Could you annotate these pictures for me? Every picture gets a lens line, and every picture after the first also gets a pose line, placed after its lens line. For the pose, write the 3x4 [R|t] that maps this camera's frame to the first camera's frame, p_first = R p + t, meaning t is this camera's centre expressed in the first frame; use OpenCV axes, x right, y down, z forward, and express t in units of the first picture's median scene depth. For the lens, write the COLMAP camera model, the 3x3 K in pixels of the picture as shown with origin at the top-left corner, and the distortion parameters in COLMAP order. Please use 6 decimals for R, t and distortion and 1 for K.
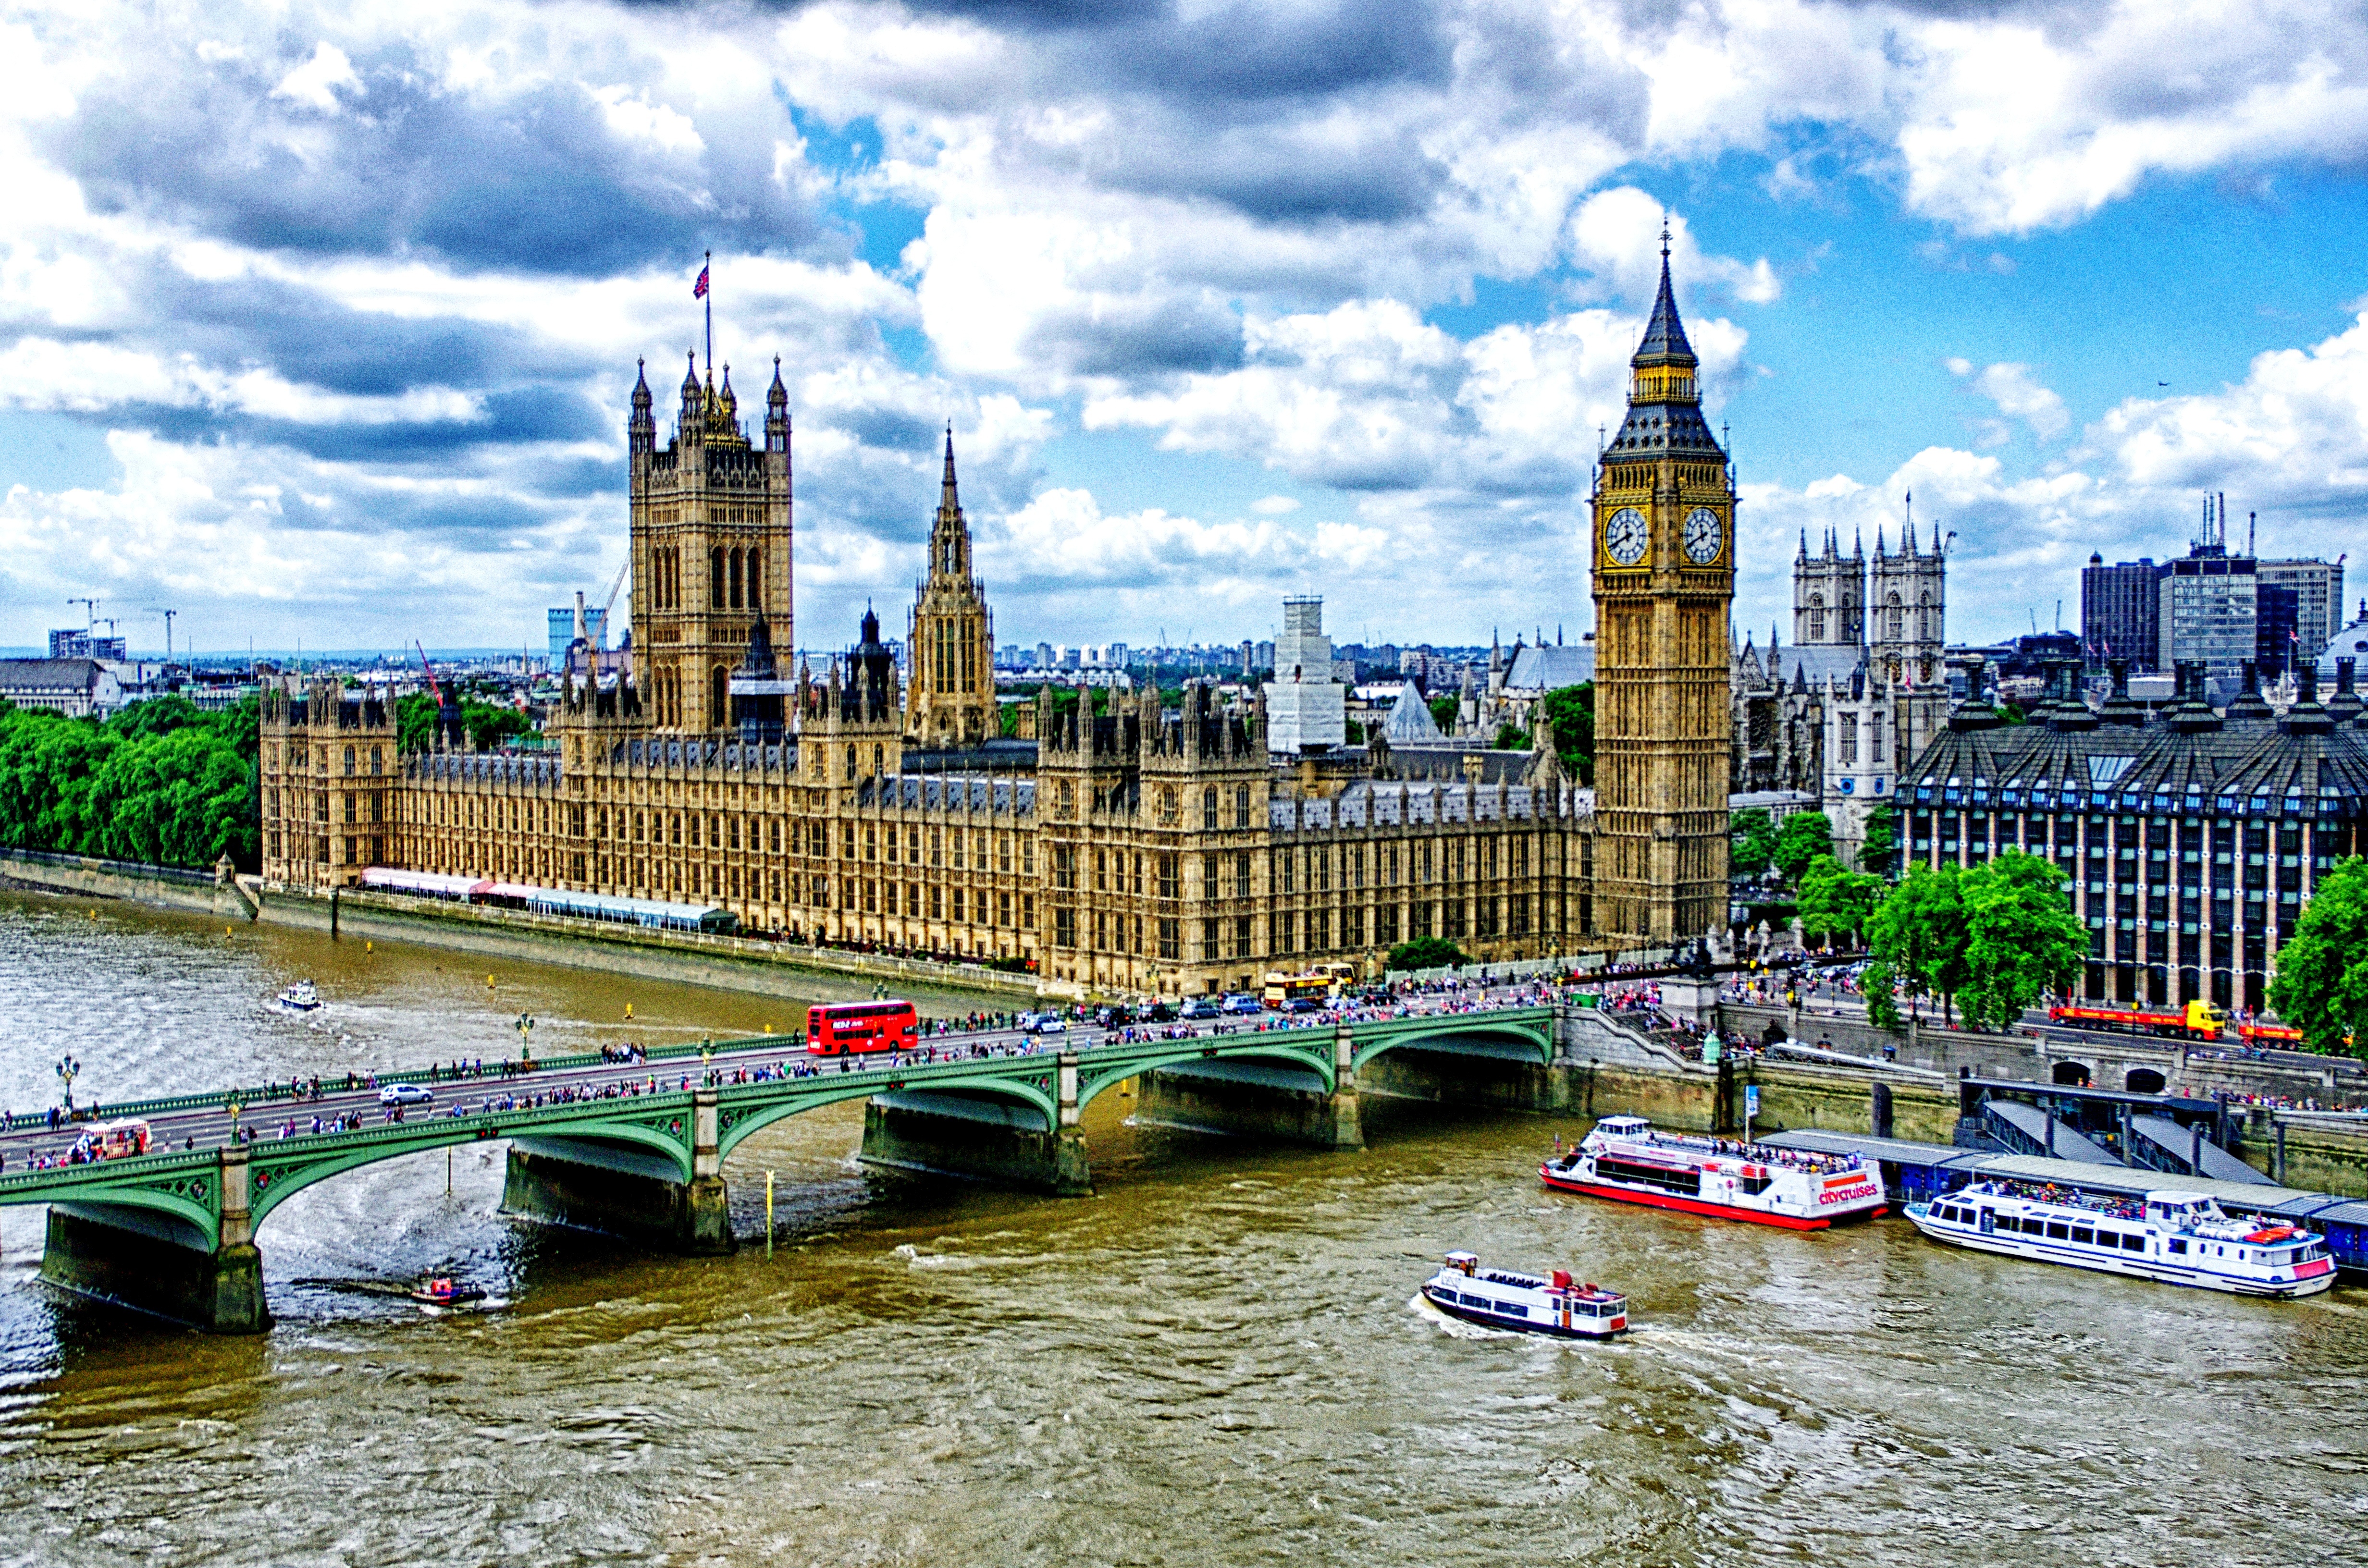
lens RADIAL K [[3120.9, 0, 1195.9], [0, 3120.9, 726.3], [0, 0, 1]] dist [0.065420, -0.001792]
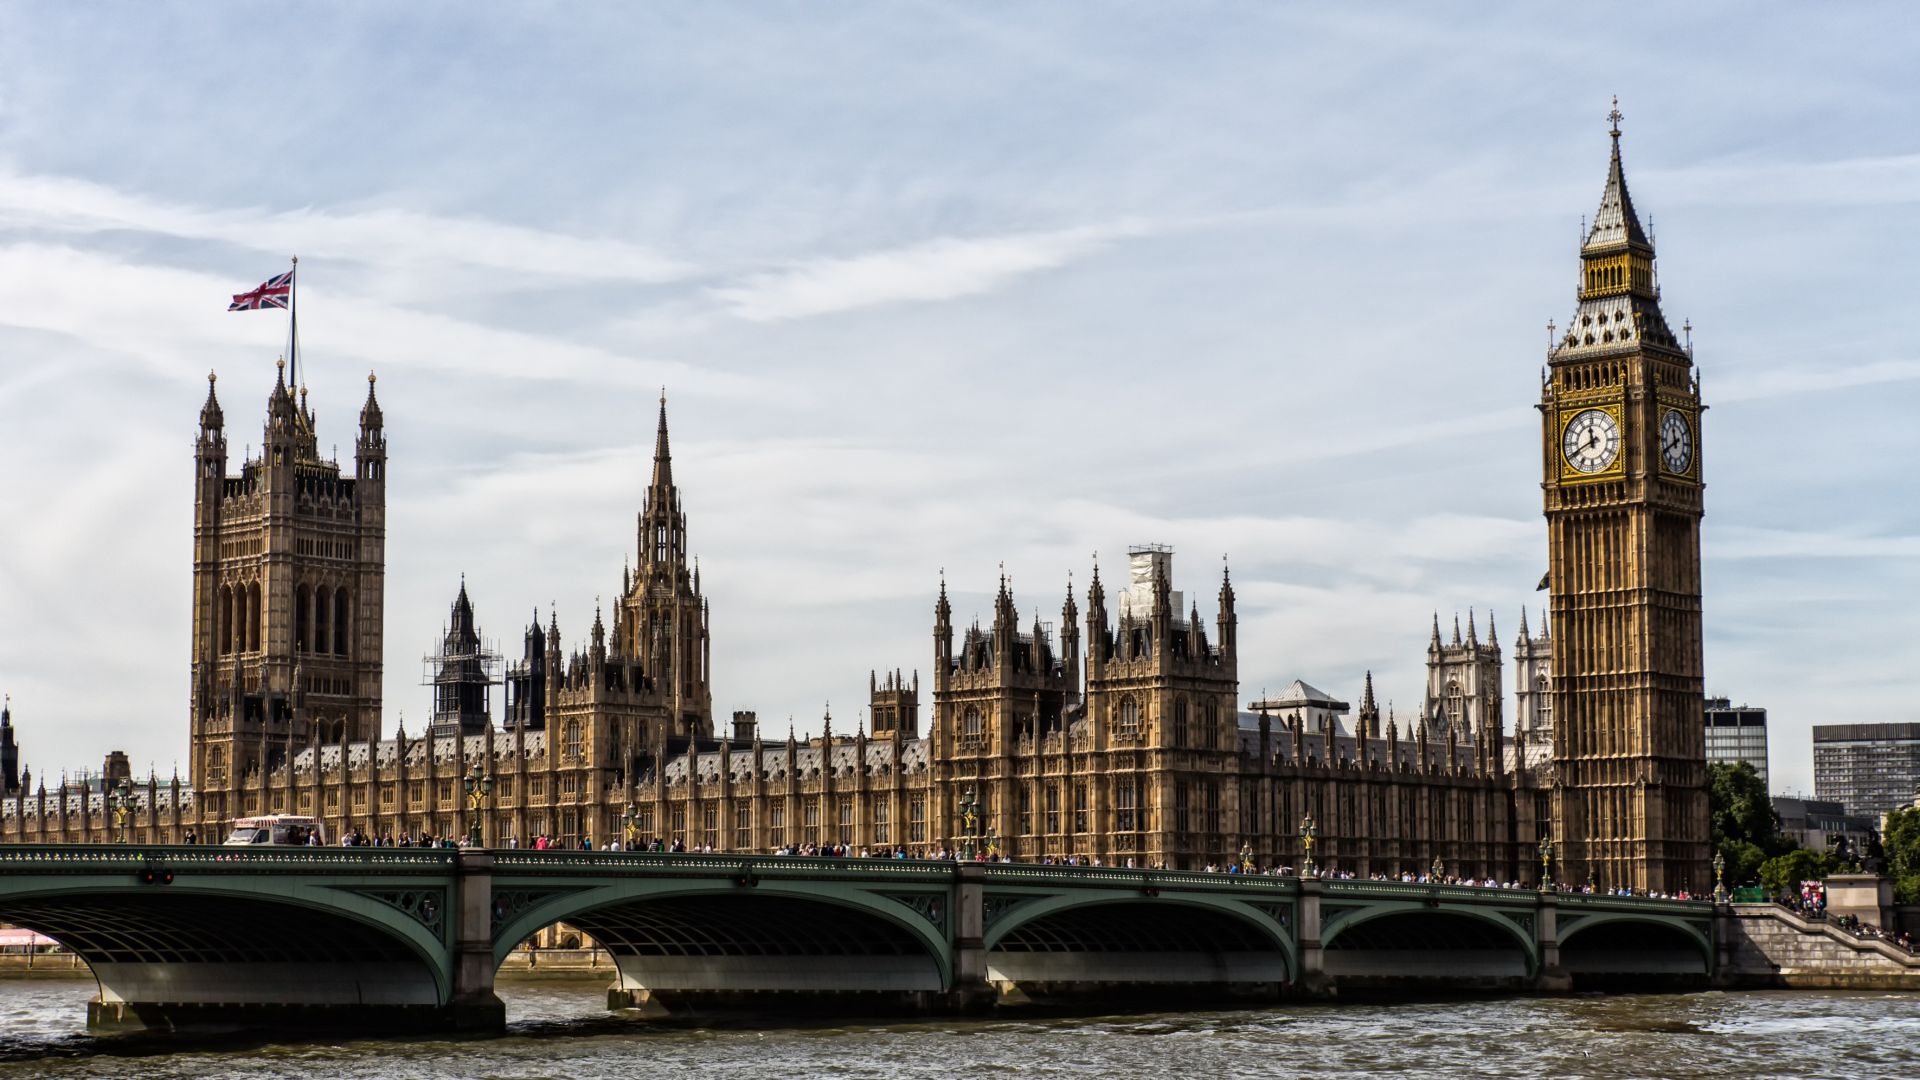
lens RADIAL K [[3130.9, 0, 960.0], [0, 3130.9, 540.0], [0, 0, 1]] dist [0.018175, 0.247306]
pose [[0.985246, 0.020985, 0.169855, -0.182983], [0.005345, 0.988198, -0.153091, 0.098689], [-0.171062, 0.151740, 0.973505, 0.177100]]
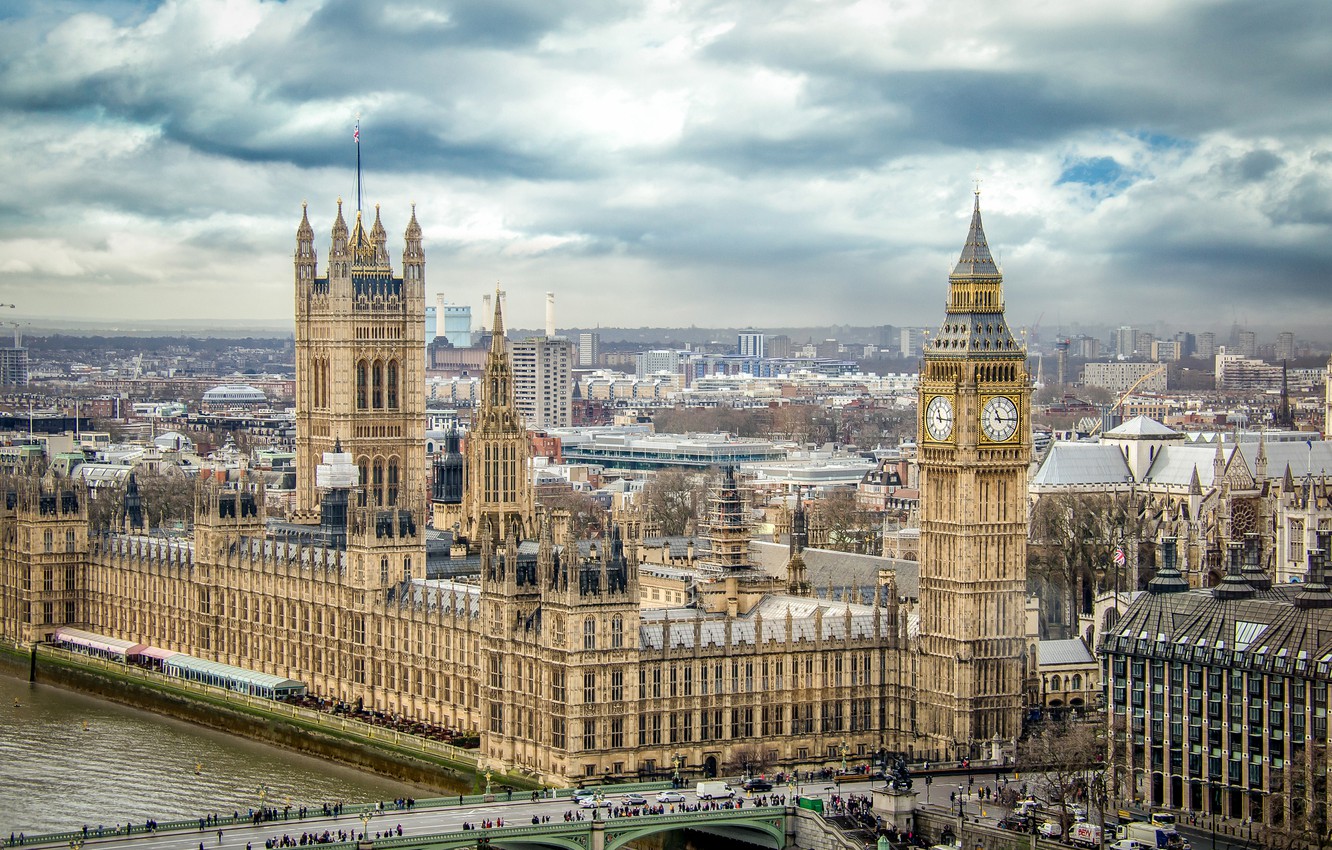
lens RADIAL K [[3073.0, 0, 606.1], [0, 3073.0, 390.8], [0, 0, 1]] dist [0.456140, -0.171806]
pose [[0.986459, 0.008693, -0.163779, 0.207114], [-0.008503, 0.999962, 0.001864, -0.072489], [0.163789, -0.000446, 0.986495, -0.252779]]
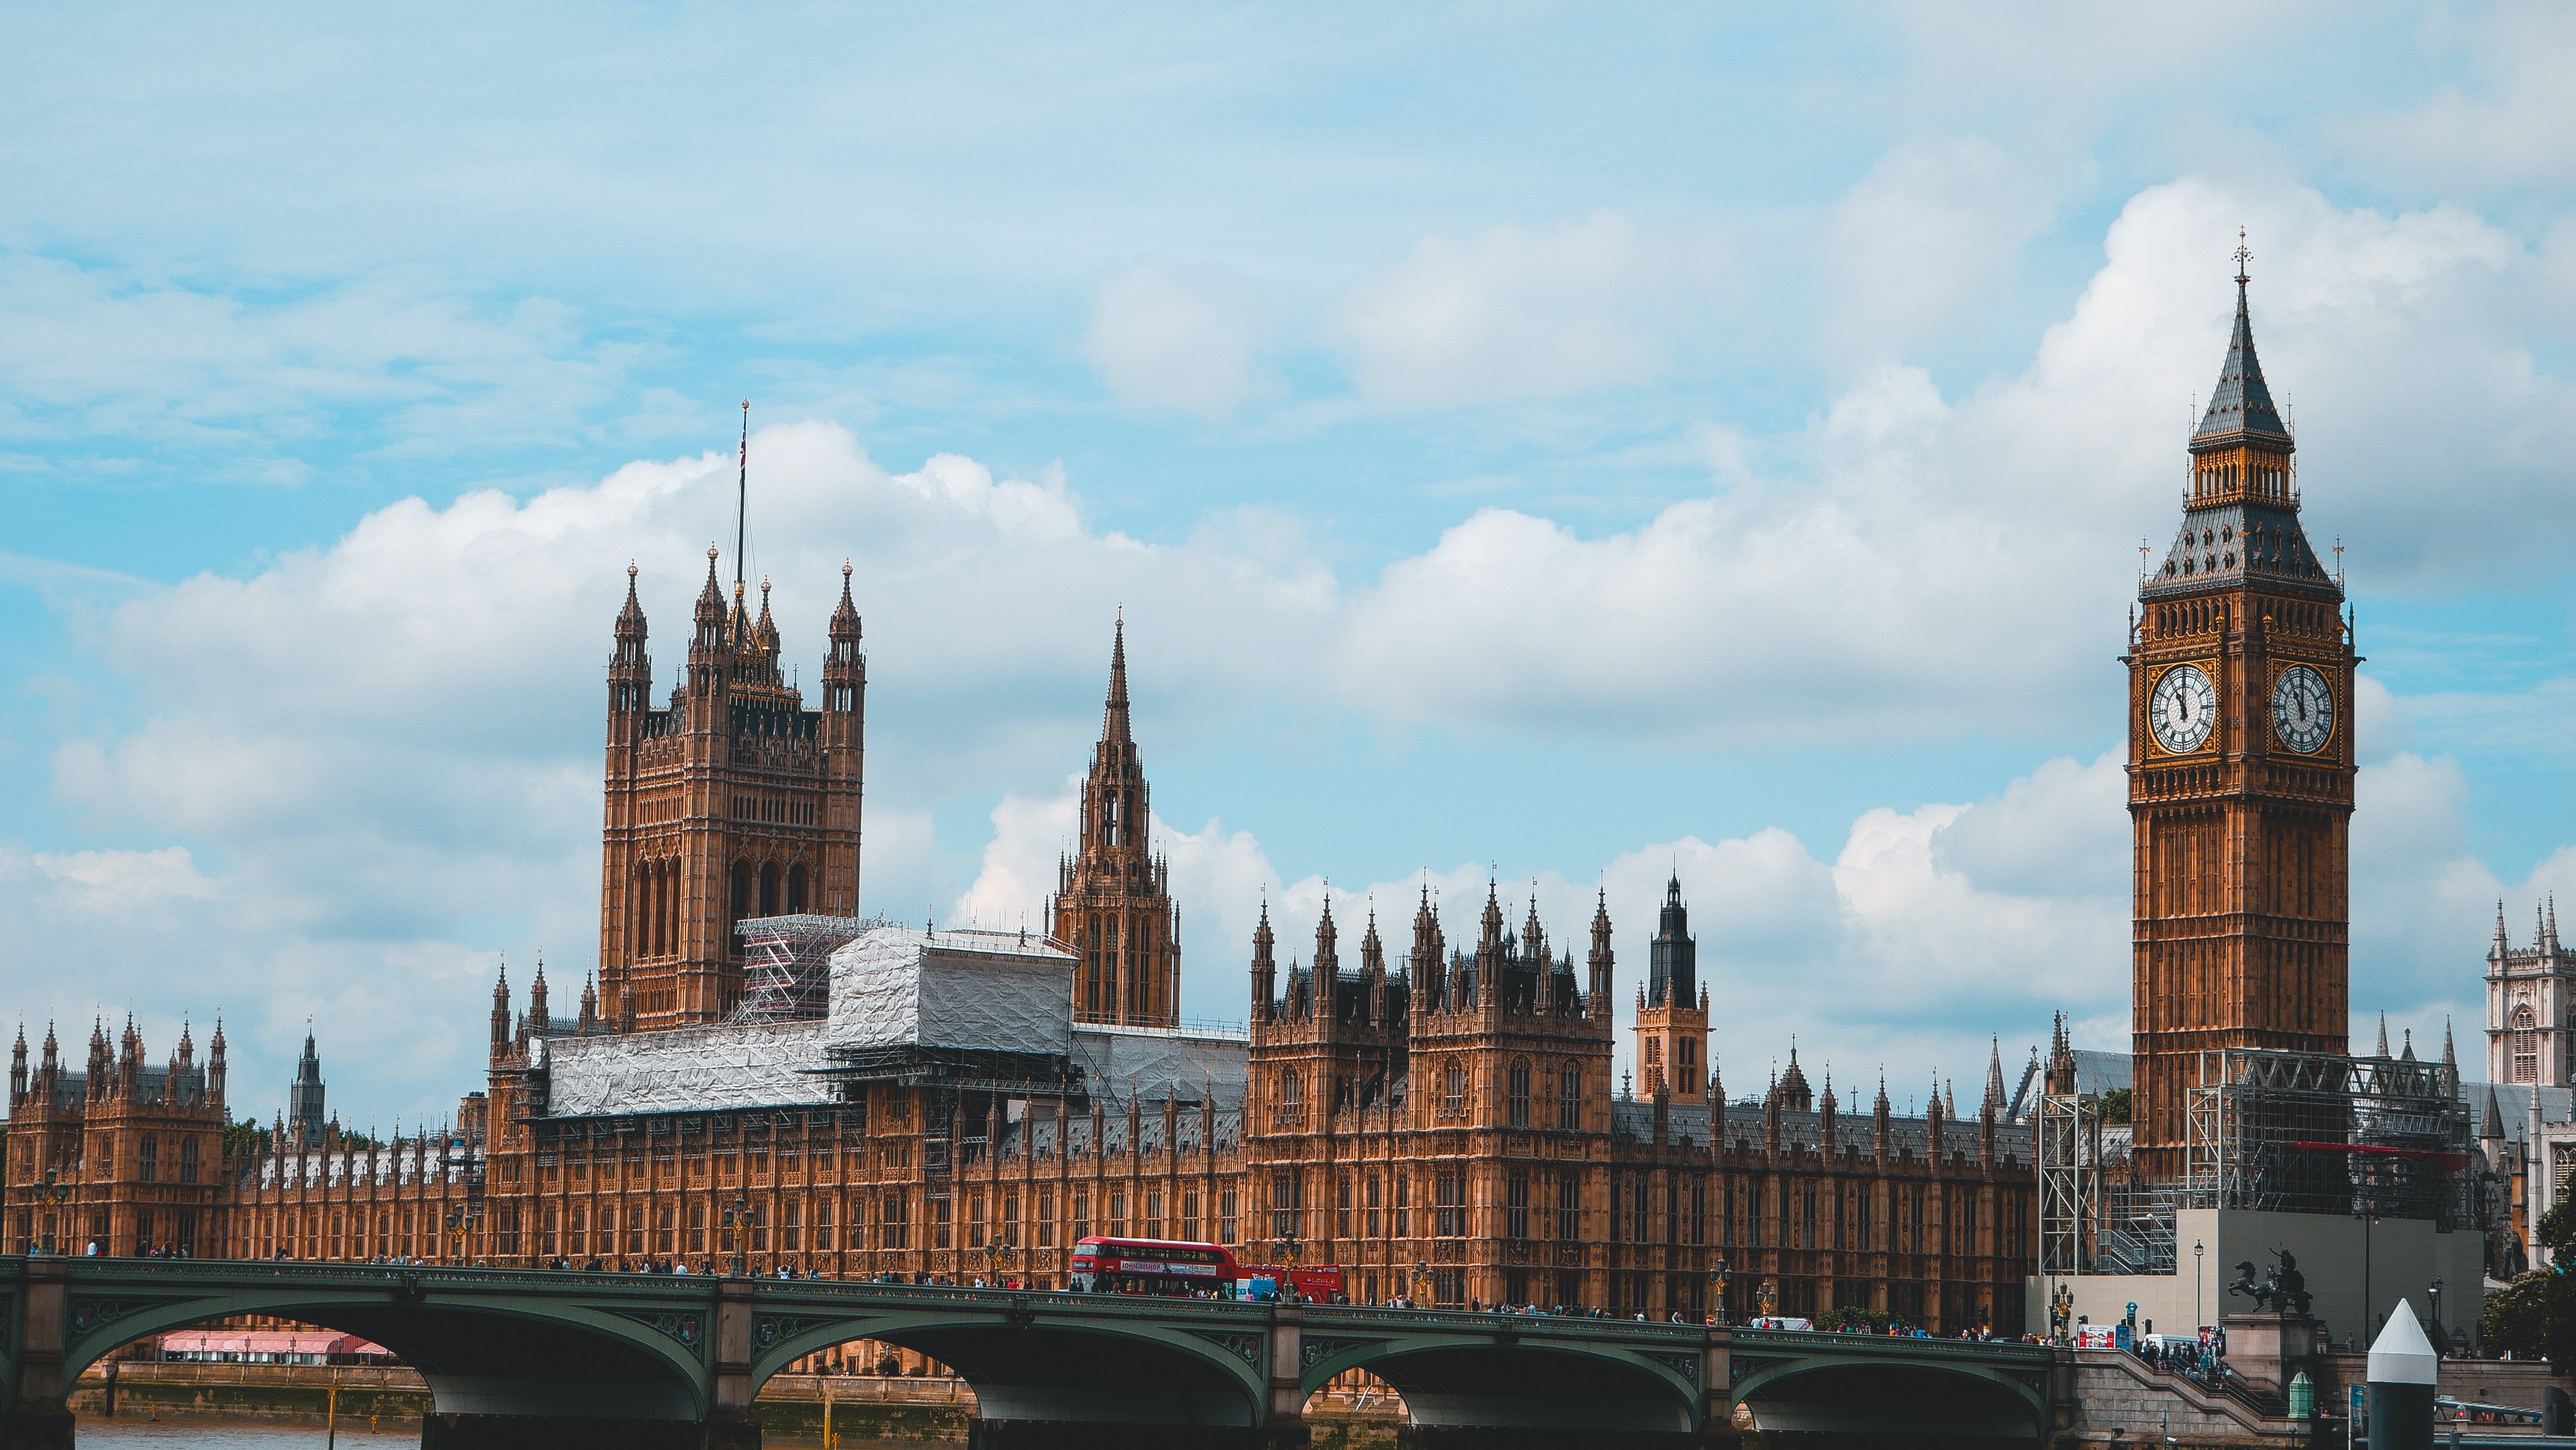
lens RADIAL K [[5310.4, 0, 1291.7], [0, 5310.4, 609.2], [0, 0, 1]] dist [0.019343, -0.029321]
pose [[0.998861, 0.018528, -0.043971, 0.003954], [-0.025673, 0.985457, -0.167976, 0.103988], [0.040219, 0.168914, 0.984810, -0.074172]]
